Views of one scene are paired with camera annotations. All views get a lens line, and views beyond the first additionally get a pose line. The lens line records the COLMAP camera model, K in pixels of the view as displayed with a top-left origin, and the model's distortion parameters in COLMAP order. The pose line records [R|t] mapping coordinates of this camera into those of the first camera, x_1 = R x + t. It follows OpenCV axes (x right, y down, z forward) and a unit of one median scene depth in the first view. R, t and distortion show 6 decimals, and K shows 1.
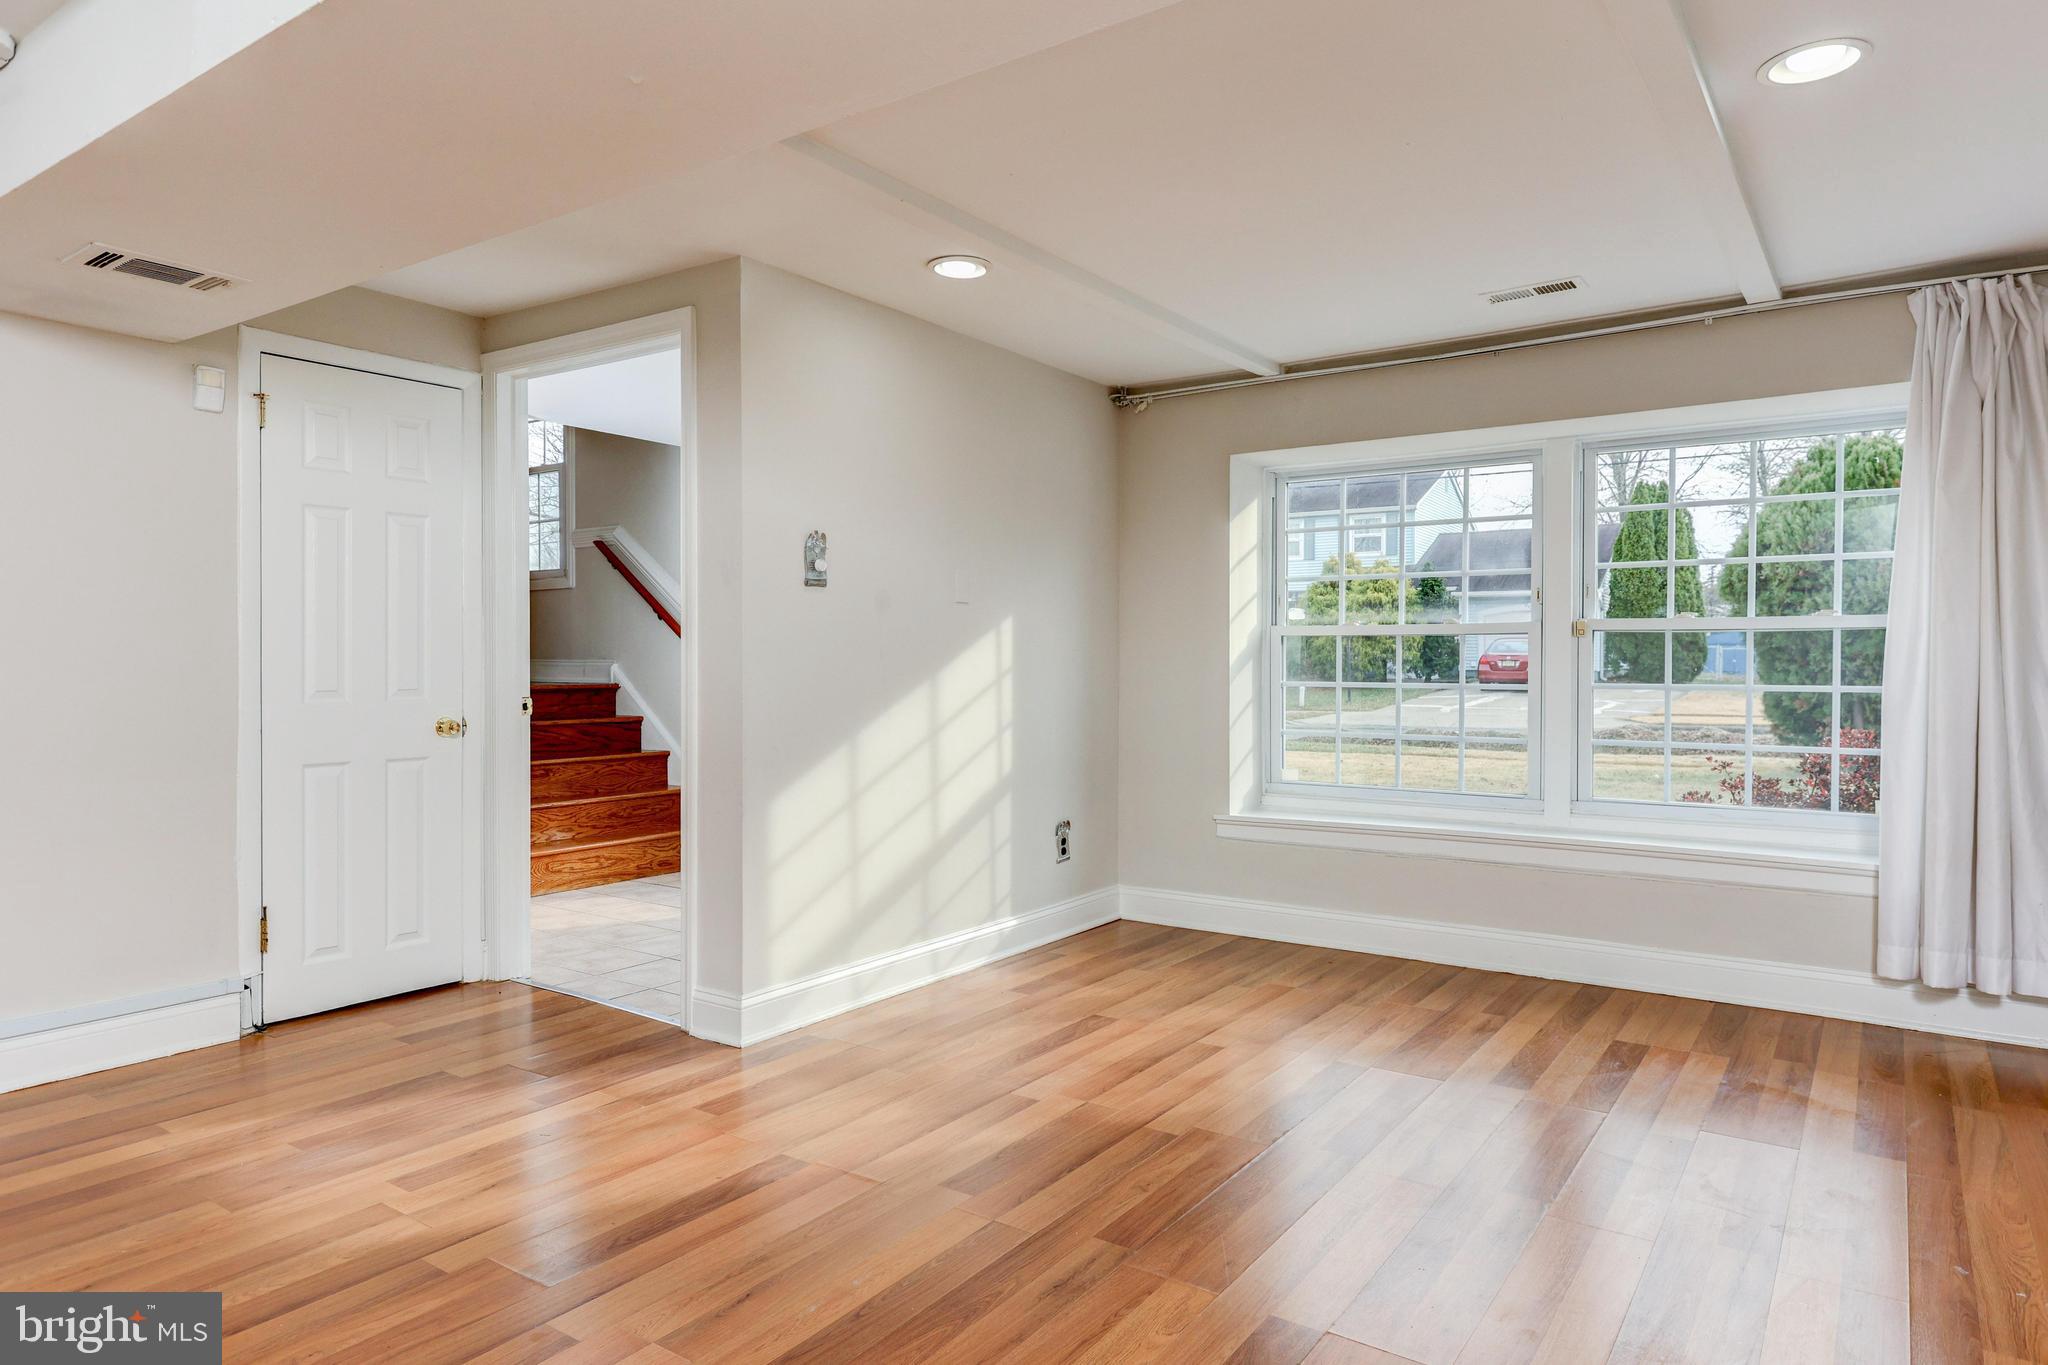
lens RADIAL K [[1207.4, 0, 1036.5], [0, 1207.4, 664.0], [0, 0, 1]] dist [0.010584, -0.008449]
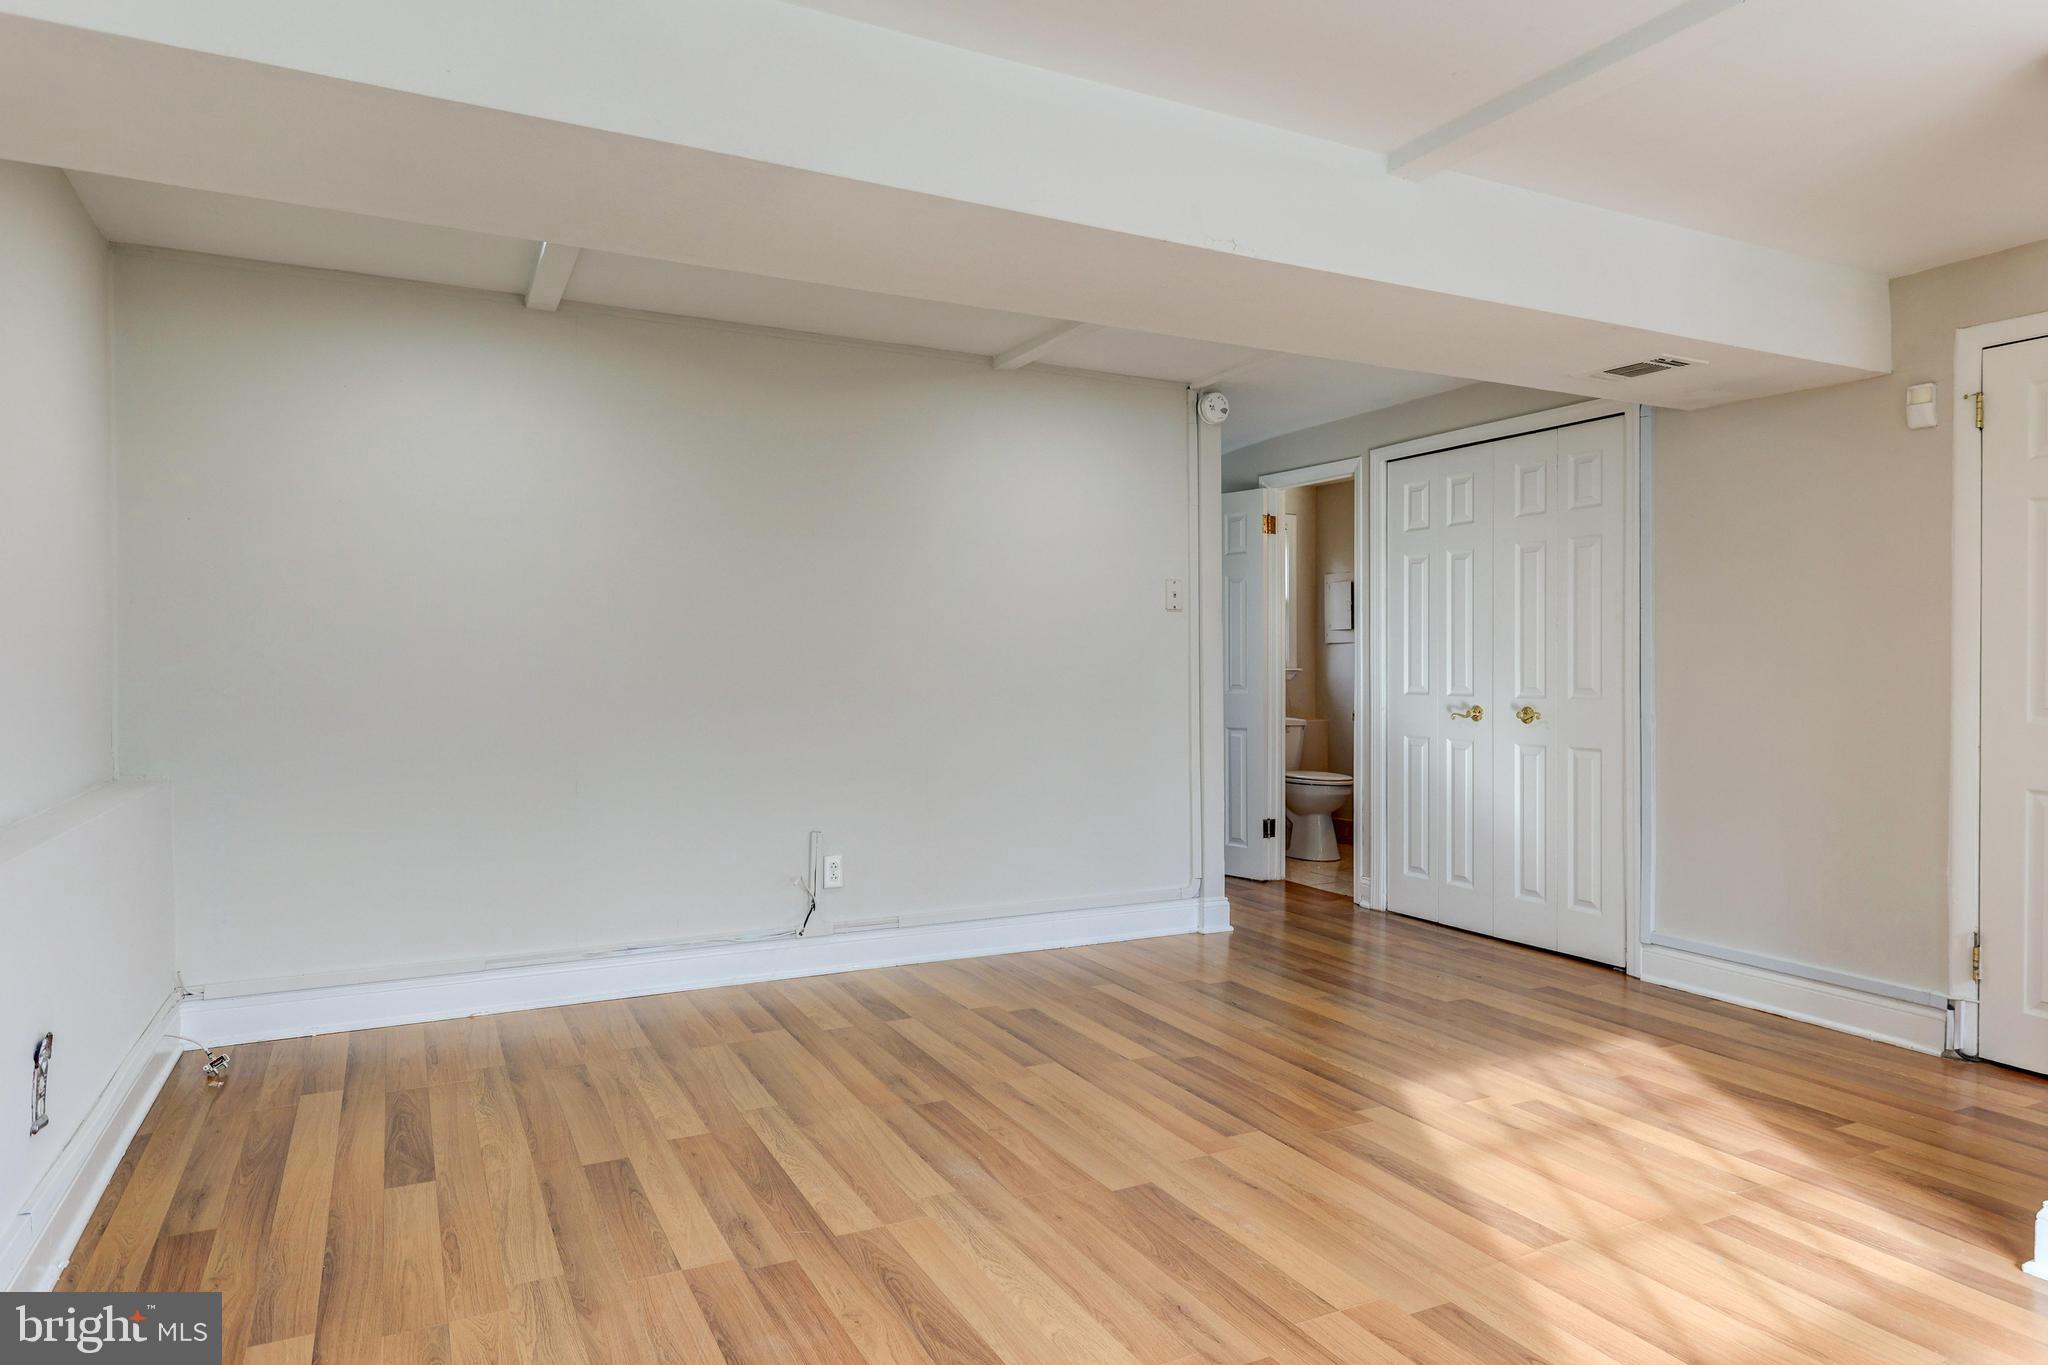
lens RADIAL K [[1207.4, 0, 1034.1], [0, 1207.4, 685.4], [0, 0, 1]] dist [0.010584, -0.008449]
pose [[-0.450659, 0.015269, -0.892566, 0.681782], [-0.008343, 0.999738, 0.021315, -0.010497], [0.892657, 0.017052, -0.450413, 0.959573]]
